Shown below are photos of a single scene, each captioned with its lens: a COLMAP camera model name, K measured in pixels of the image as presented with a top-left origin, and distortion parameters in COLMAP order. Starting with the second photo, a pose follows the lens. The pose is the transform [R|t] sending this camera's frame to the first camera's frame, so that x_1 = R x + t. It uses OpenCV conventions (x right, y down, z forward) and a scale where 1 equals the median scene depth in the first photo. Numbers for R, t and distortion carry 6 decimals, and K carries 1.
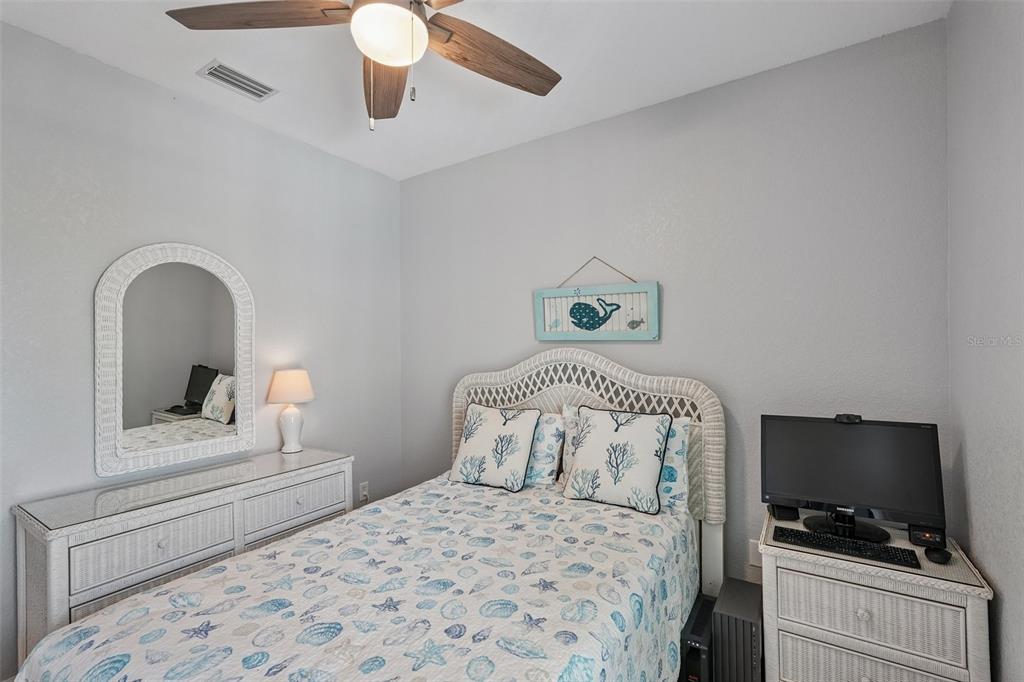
lens RADIAL K [[450.4, 0, 512.4], [0, 450.4, 344.6], [0, 0, 1]] dist [-0.008619, 0.001383]
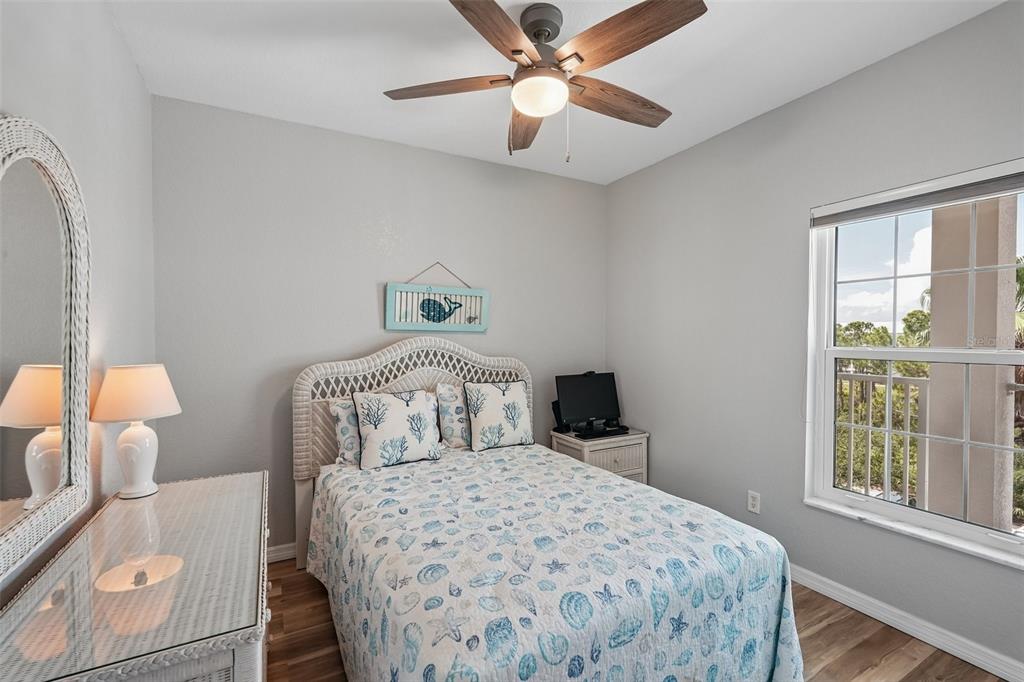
lens RADIAL K [[450.4, 0, 512.4], [0, 450.4, 344.6], [0, 0, 1]] dist [-0.008619, 0.001383]
pose [[0.488172, -0.010414, 0.872686, -0.839435], [-0.012854, 0.999735, 0.019120, 0.002711], [-0.872653, -0.020552, 0.487908, 0.235133]]
